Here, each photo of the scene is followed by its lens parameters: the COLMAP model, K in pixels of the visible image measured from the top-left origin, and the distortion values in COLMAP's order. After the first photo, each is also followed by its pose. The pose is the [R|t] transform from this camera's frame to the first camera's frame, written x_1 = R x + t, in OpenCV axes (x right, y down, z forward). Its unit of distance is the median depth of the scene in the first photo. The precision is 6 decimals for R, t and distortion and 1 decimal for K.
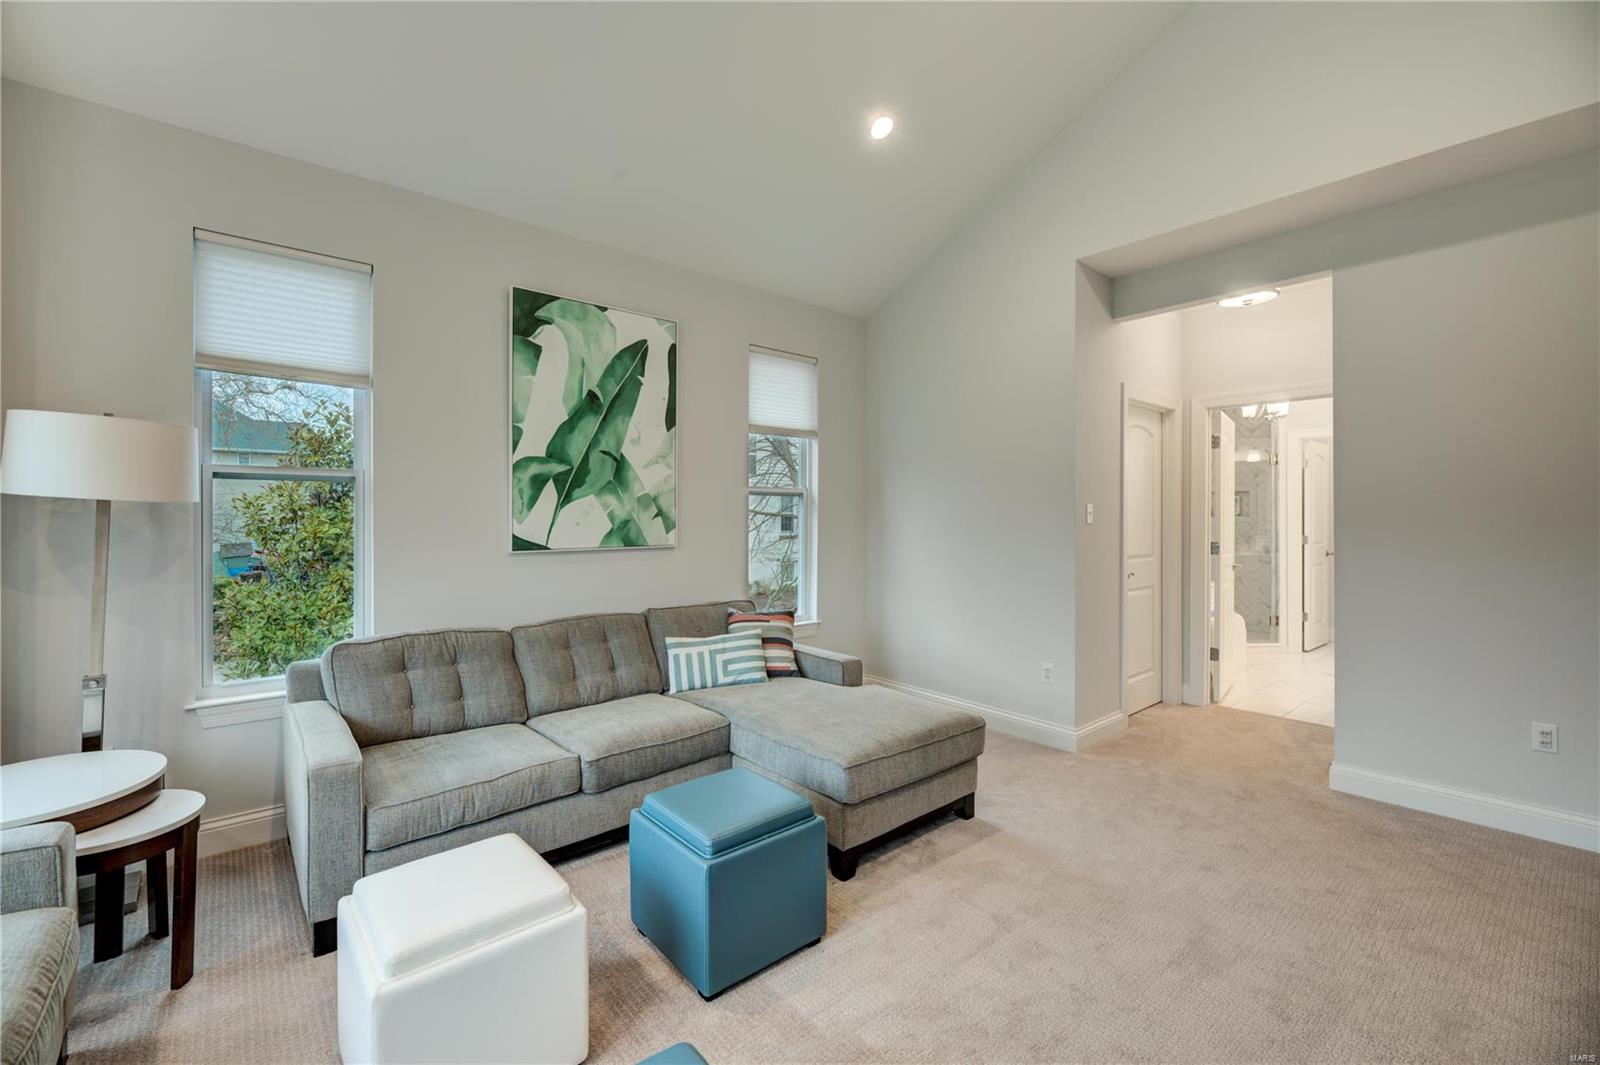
lens RADIAL K [[657.6, 0, 802.6], [0, 657.6, 523.9], [0, 0, 1]] dist [-0.001633, -0.001071]
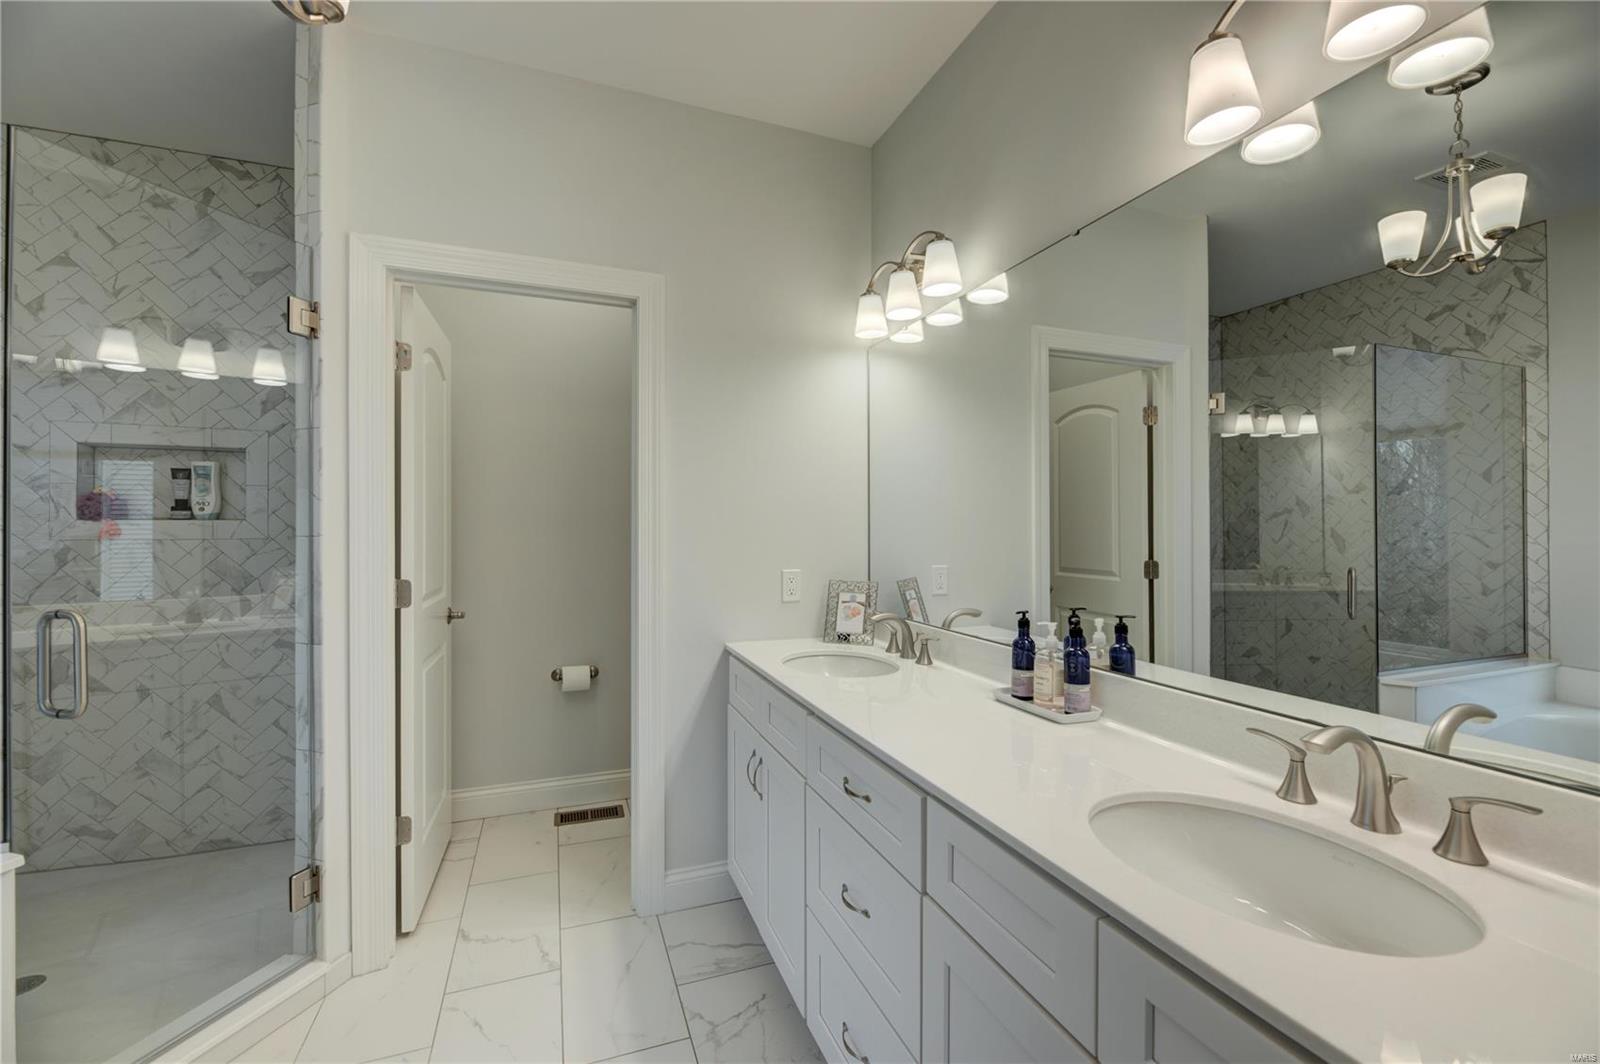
lens RADIAL K [[657.6, 0, 802.1], [0, 657.6, 535.4], [0, 0, 1]] dist [-0.001633, -0.001071]
pose [[0.330201, 0.004558, 0.943900, 0.451027], [0.002290, 0.999982, -0.005630, -0.001027], [-0.943908, 0.004020, 0.330184, 0.609094]]
